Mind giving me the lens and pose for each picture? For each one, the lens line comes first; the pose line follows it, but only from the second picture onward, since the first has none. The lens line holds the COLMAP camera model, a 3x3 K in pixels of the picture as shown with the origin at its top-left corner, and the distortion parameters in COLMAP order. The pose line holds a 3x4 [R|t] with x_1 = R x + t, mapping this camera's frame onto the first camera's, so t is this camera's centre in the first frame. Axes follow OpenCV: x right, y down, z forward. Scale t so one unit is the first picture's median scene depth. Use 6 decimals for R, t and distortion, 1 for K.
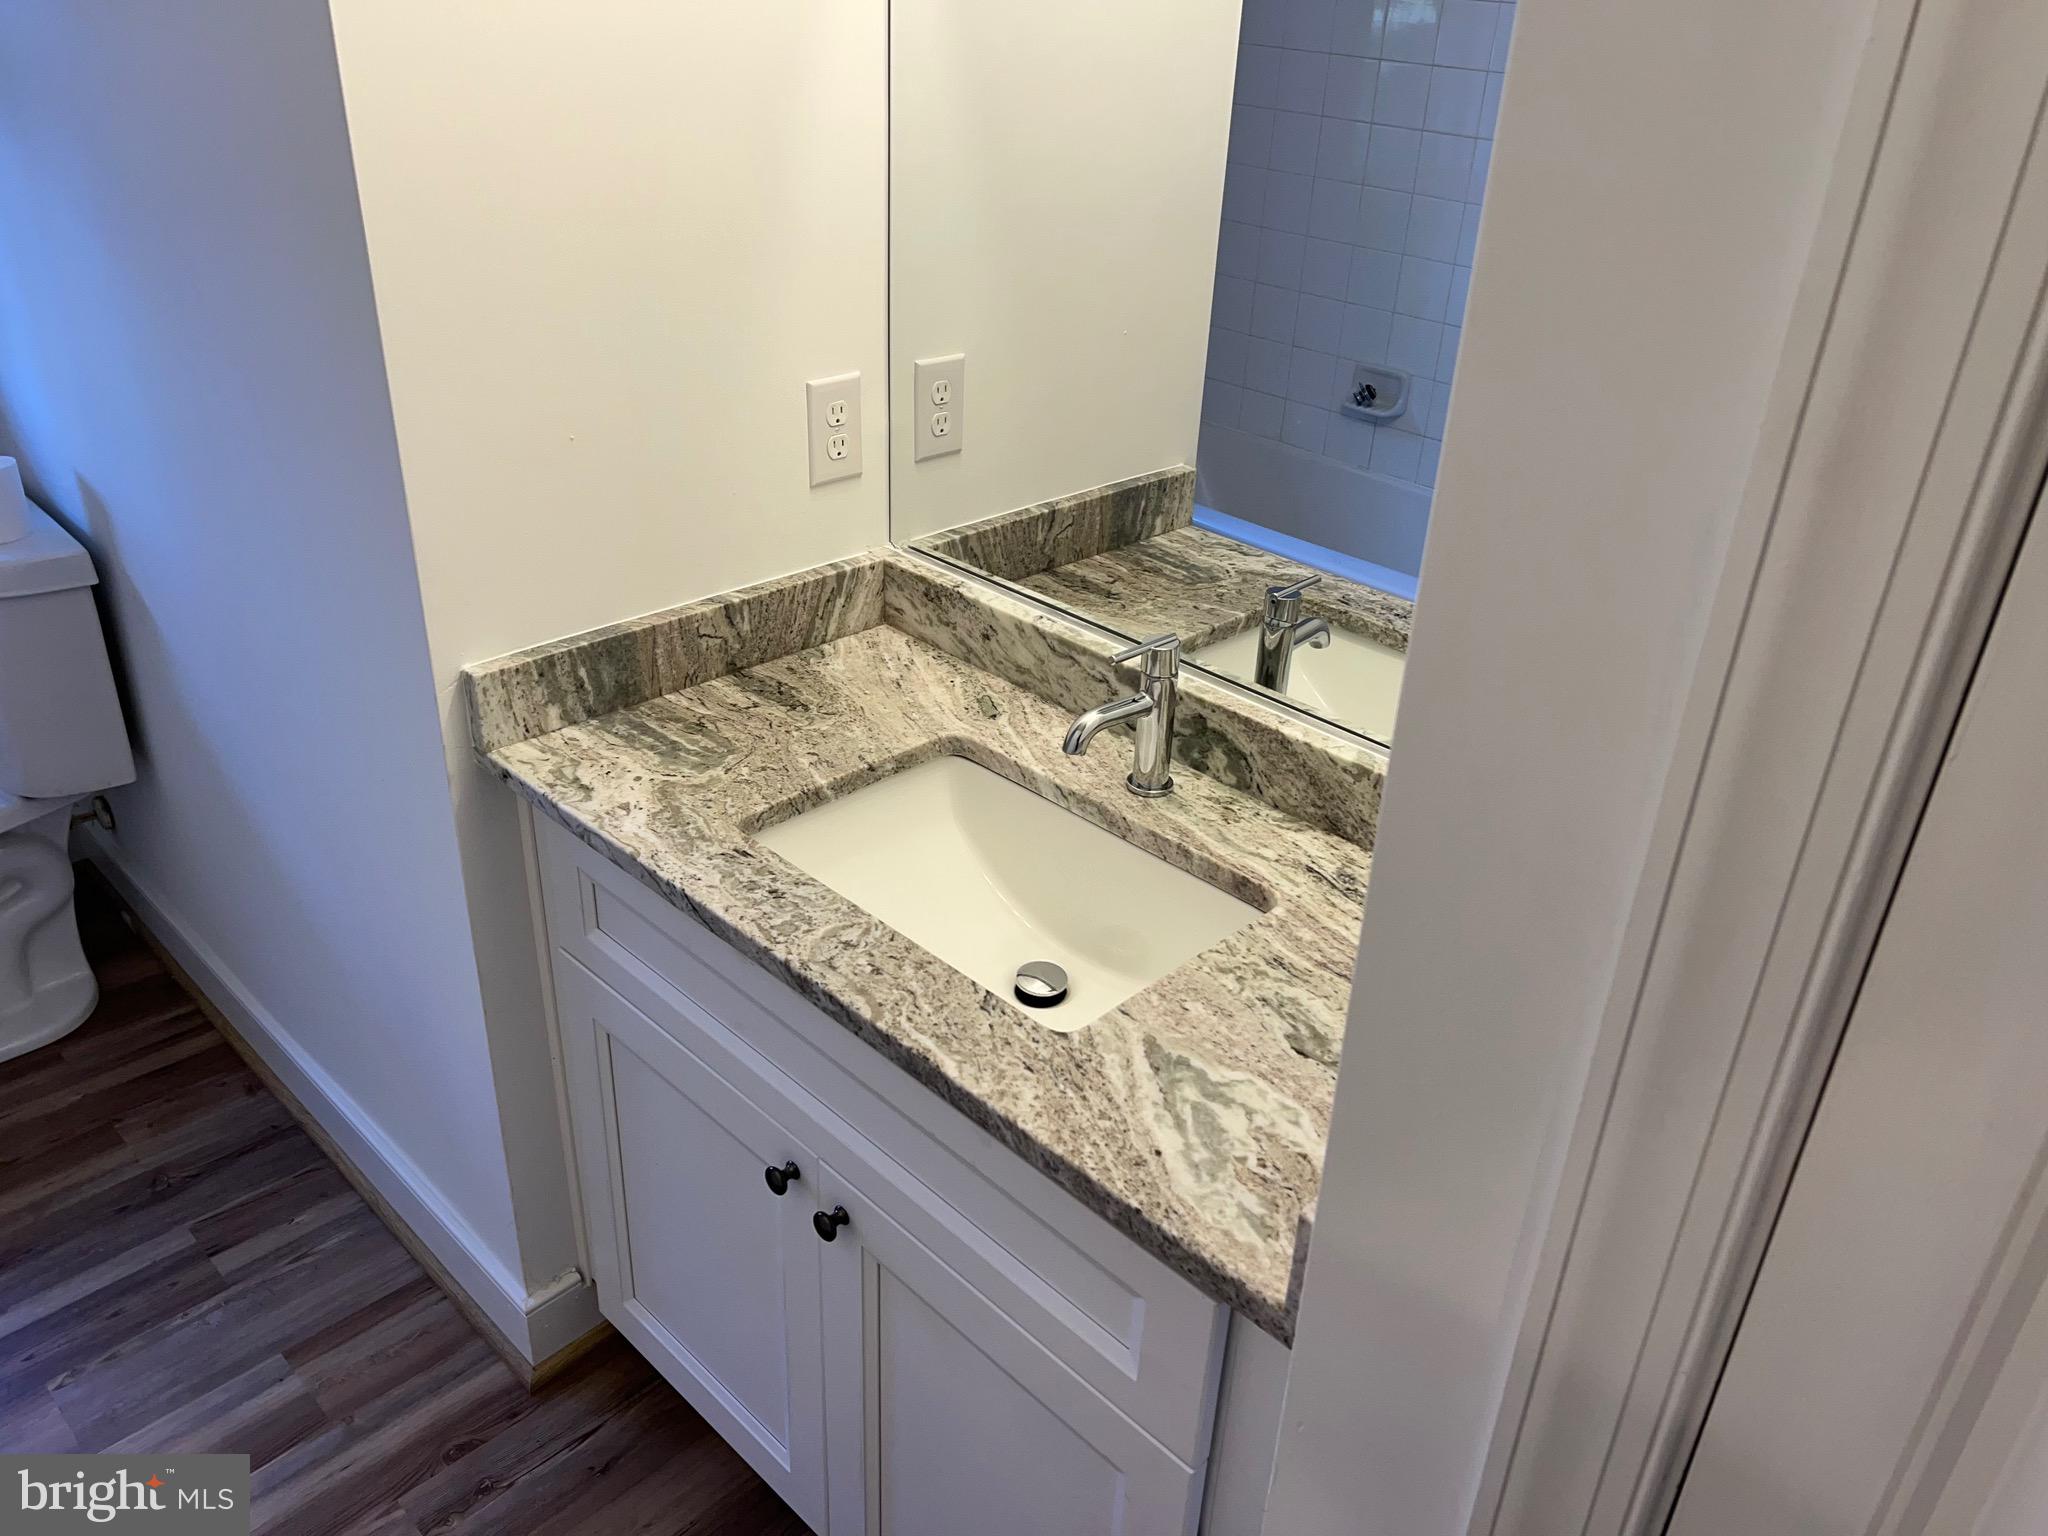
lens RADIAL K [[1555.9, 0, 1057.2], [0, 1555.9, 789.2], [0, 0, 1]] dist [0.051906, -0.062314]
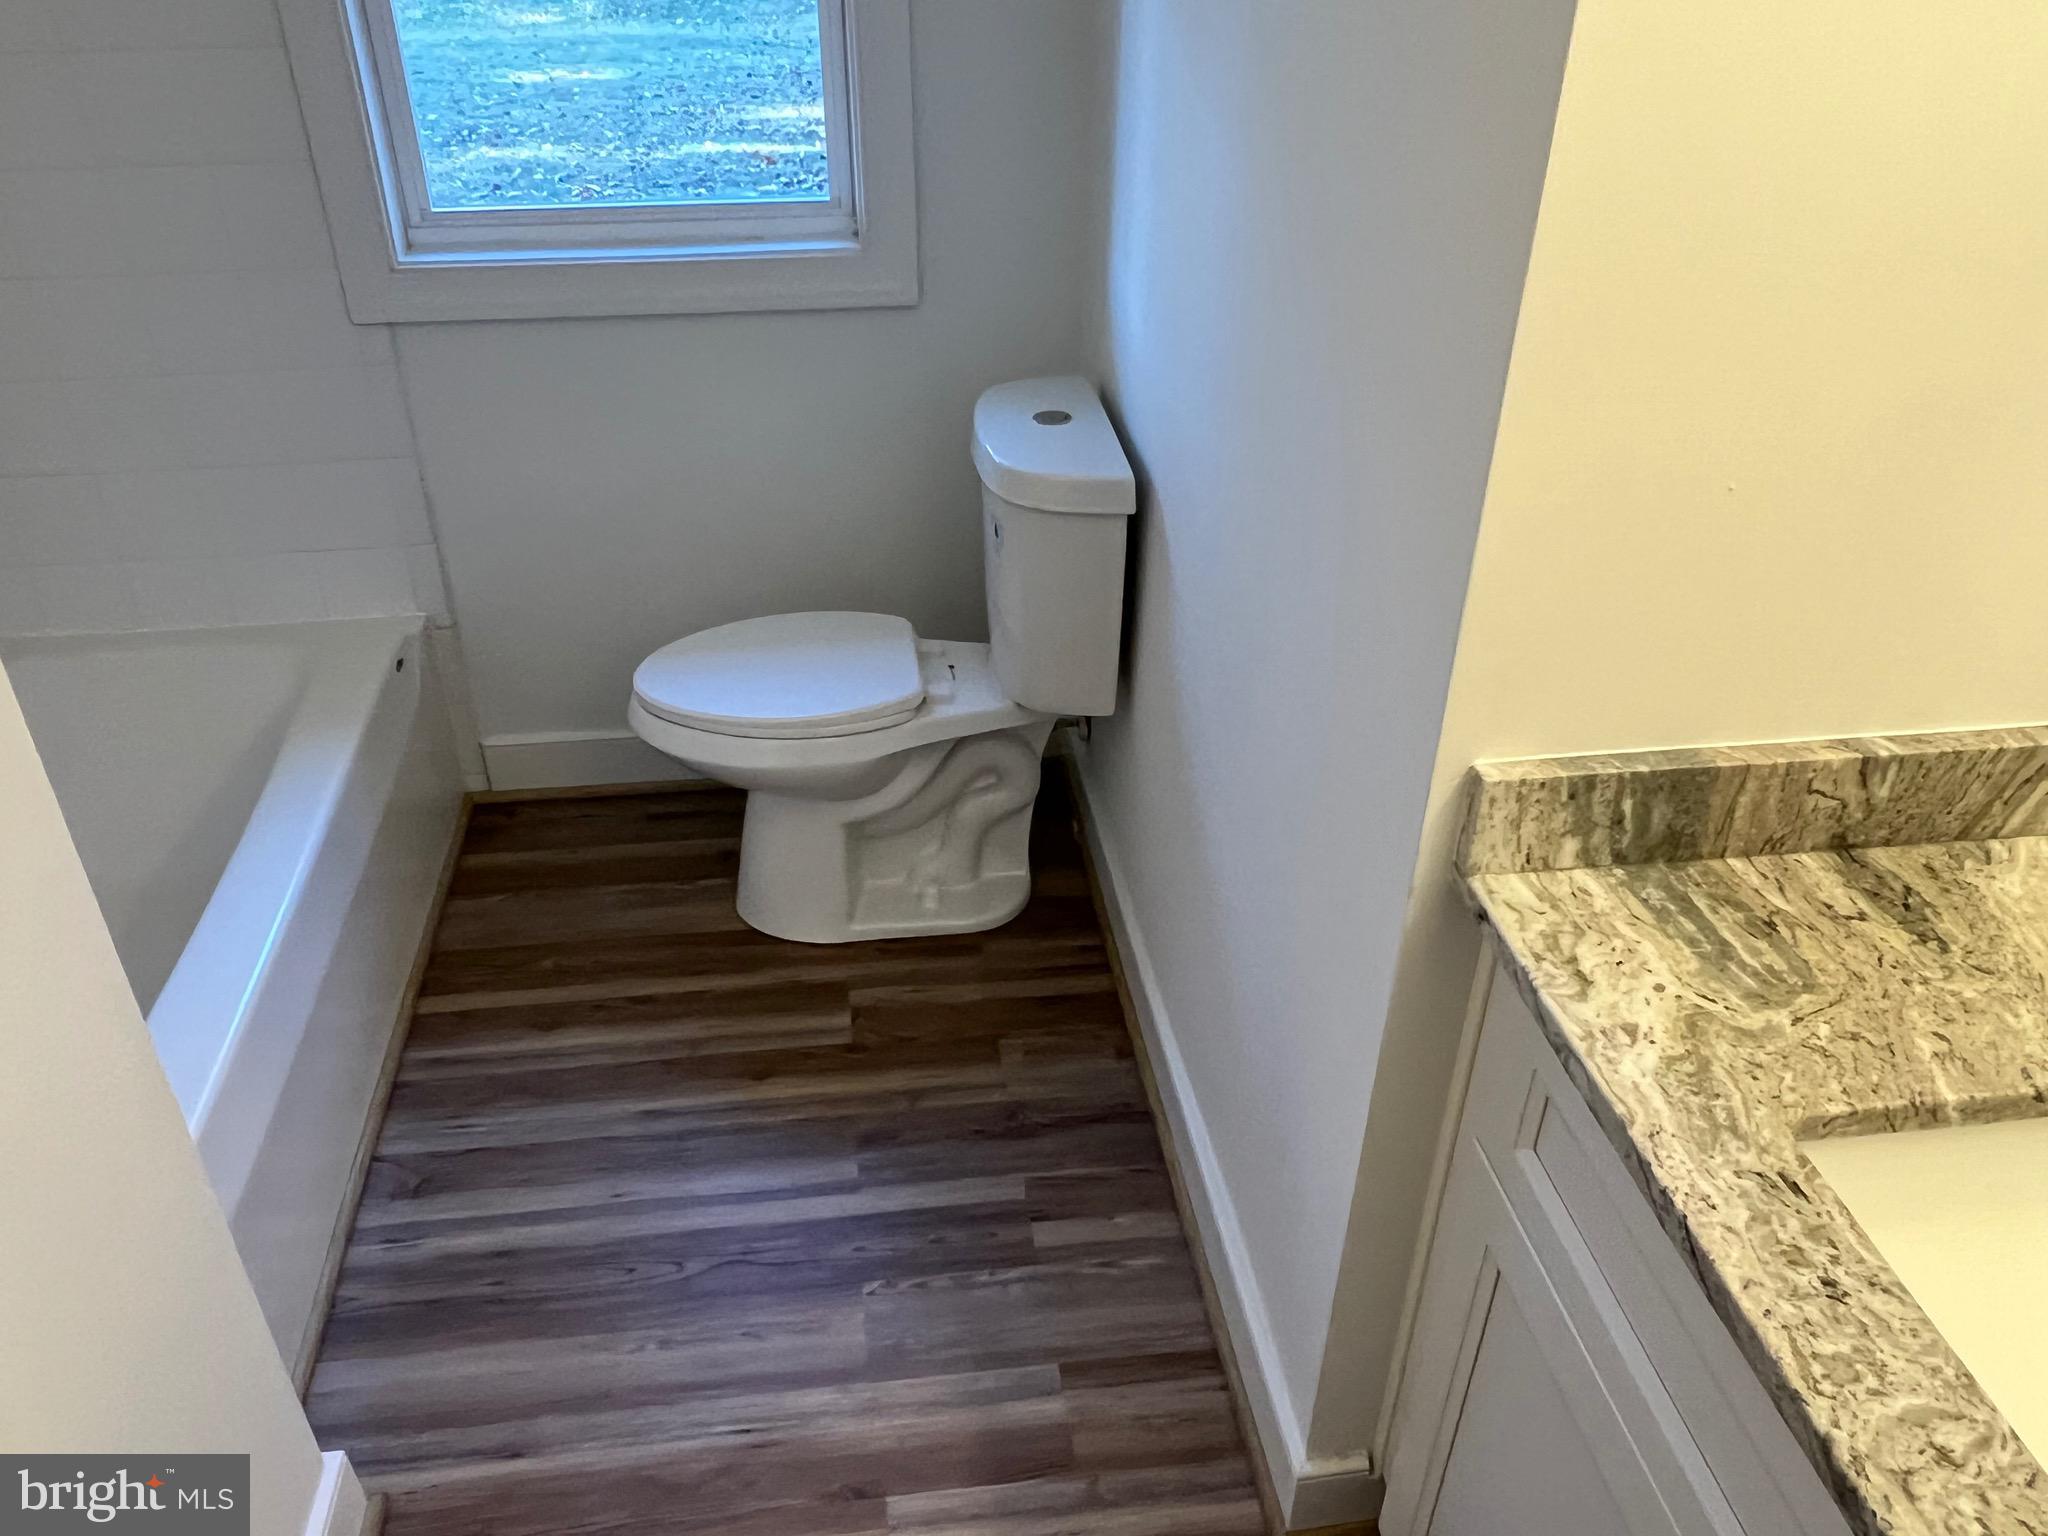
lens RADIAL K [[1555.9, 0, 1030.7], [0, 1555.9, 833.5], [0, 0, 1]] dist [0.051906, -0.062314]
pose [[0.786370, 0.313448, -0.532328, -0.135229], [-0.274606, 0.949259, 0.153293, -0.099502], [0.553367, 0.025635, 0.832543, 0.255088]]
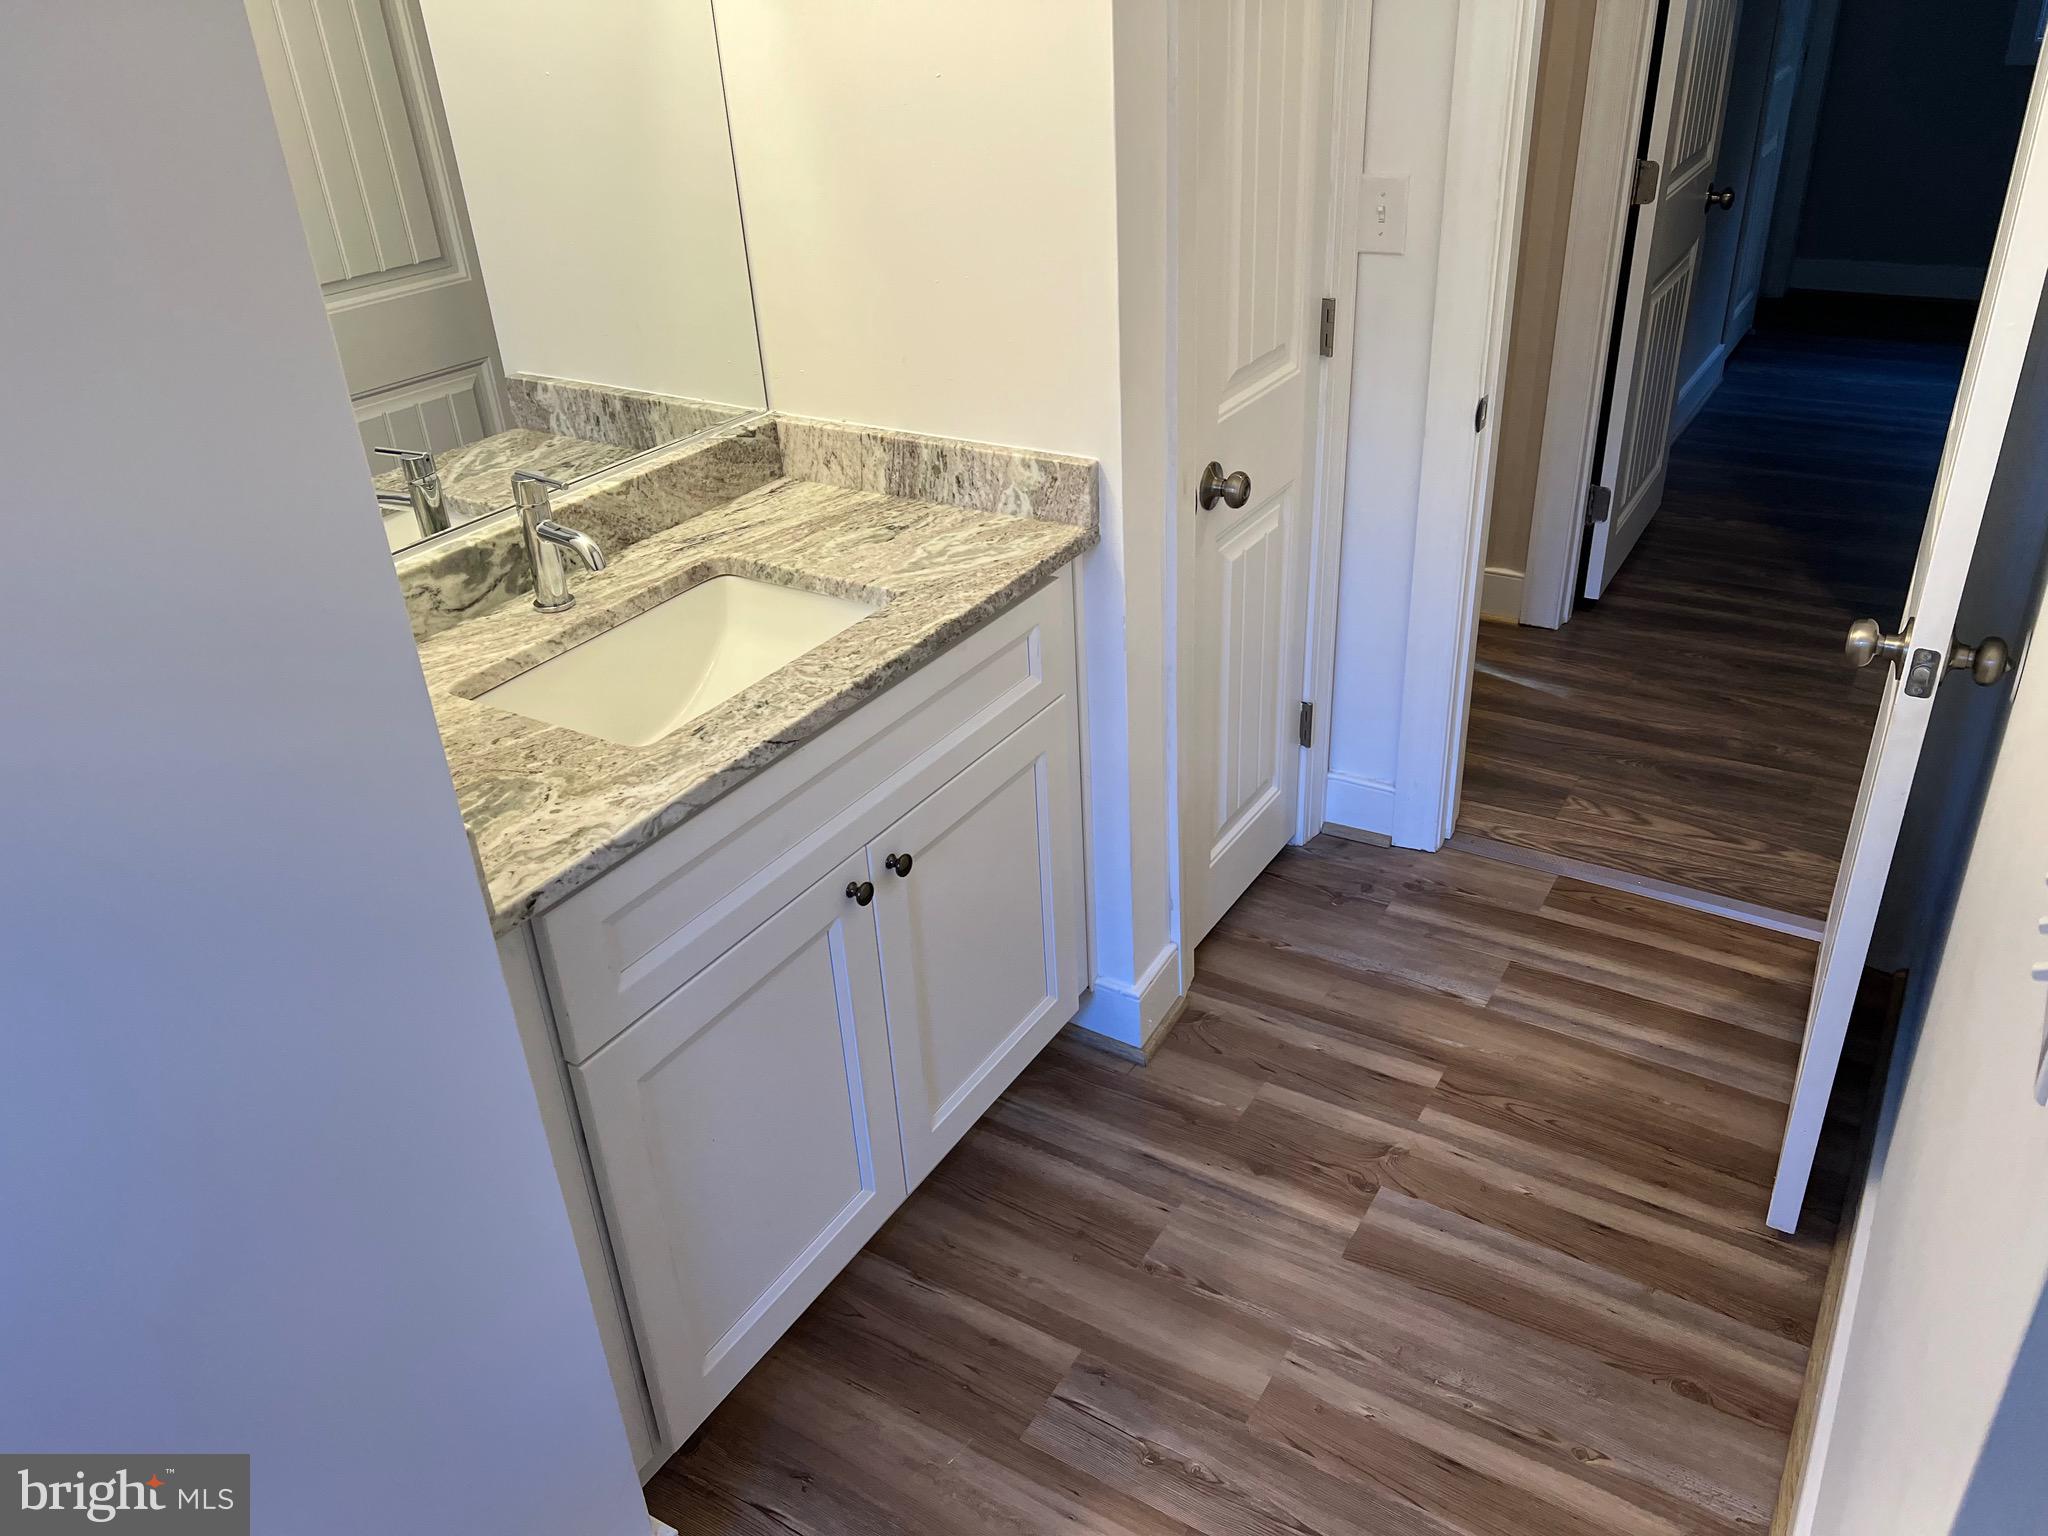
lens RADIAL K [[1555.9, 0, 1034.6], [0, 1555.9, 777.6], [0, 0, 1]] dist [0.051906, -0.062314]
pose [[-0.224151, -0.506038, 0.832876, -1.073521], [0.497281, 0.675600, 0.544313, -0.377055], [-0.838134, 0.536181, 0.100207, 0.638801]]
